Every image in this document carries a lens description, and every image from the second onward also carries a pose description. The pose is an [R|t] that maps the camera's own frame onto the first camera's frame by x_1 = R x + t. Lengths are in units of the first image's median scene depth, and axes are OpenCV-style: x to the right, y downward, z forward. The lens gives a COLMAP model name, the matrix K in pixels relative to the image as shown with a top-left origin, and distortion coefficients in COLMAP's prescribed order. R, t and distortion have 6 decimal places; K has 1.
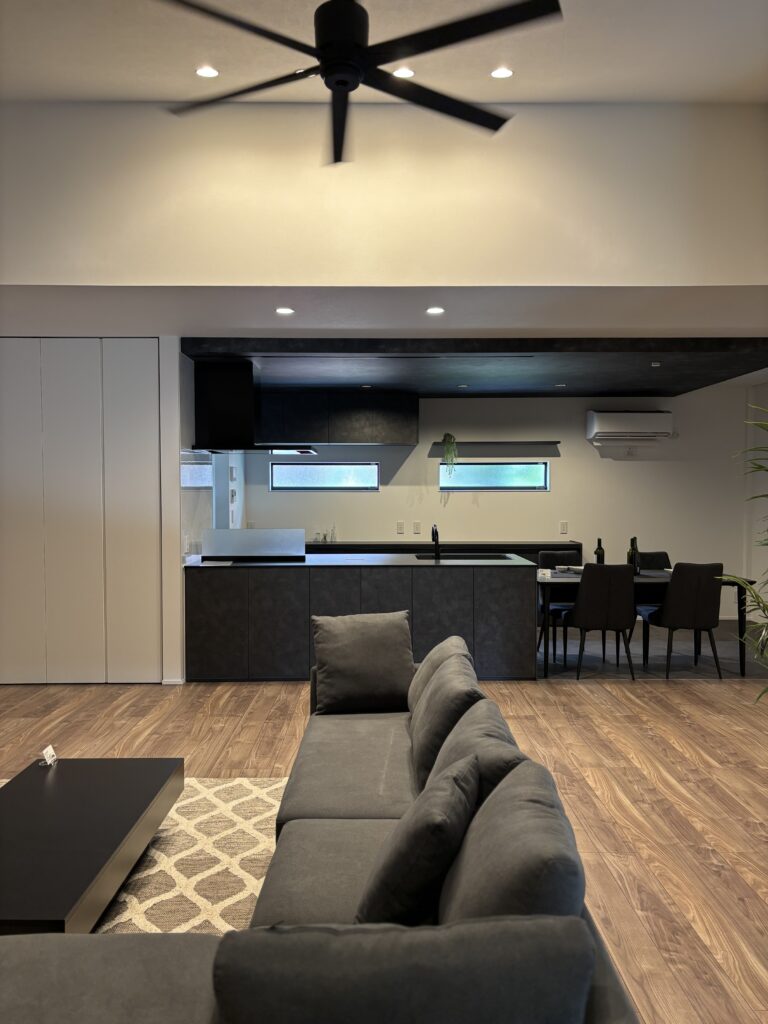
lens RADIAL K [[769.8, 0, 388.0], [0, 769.8, 518.4], [0, 0, 1]] dist [0.049799, -0.047065]
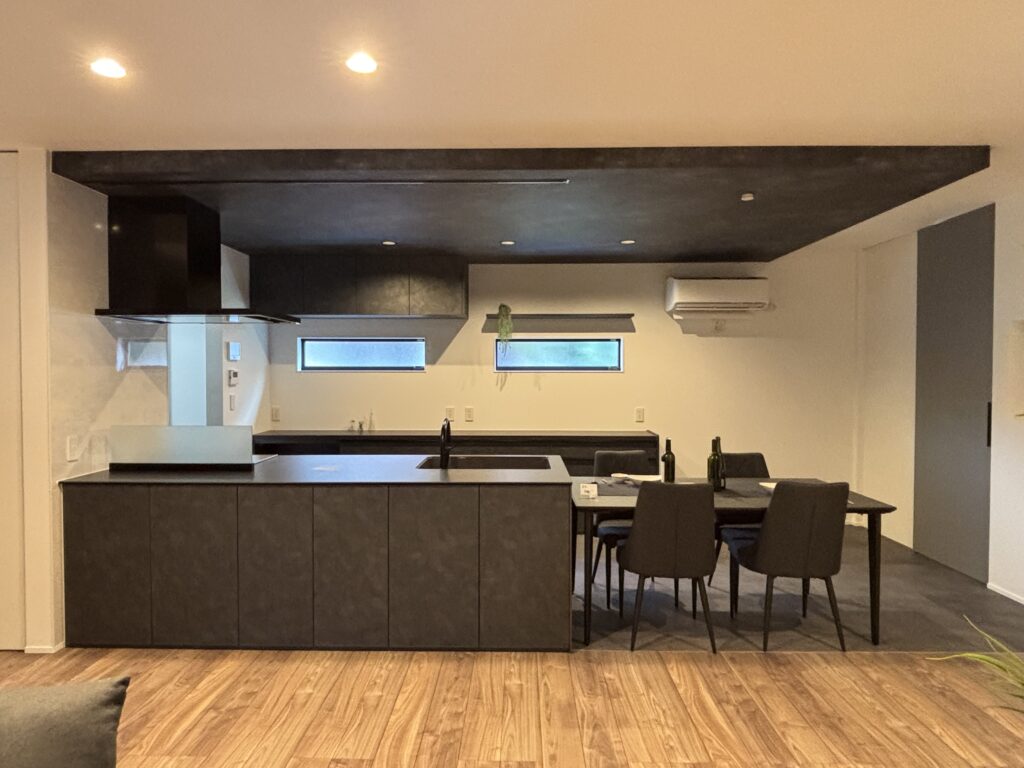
lens RADIAL K [[624.5, 0, 507.3], [0, 624.5, 389.5], [0, 0, 1]] dist [0.017761, -0.021235]
pose [[0.999367, 0.001918, -0.035521, 0.156243], [-0.002041, 0.999992, -0.003445, -0.019978], [0.035514, 0.003515, 0.999363, 0.448679]]
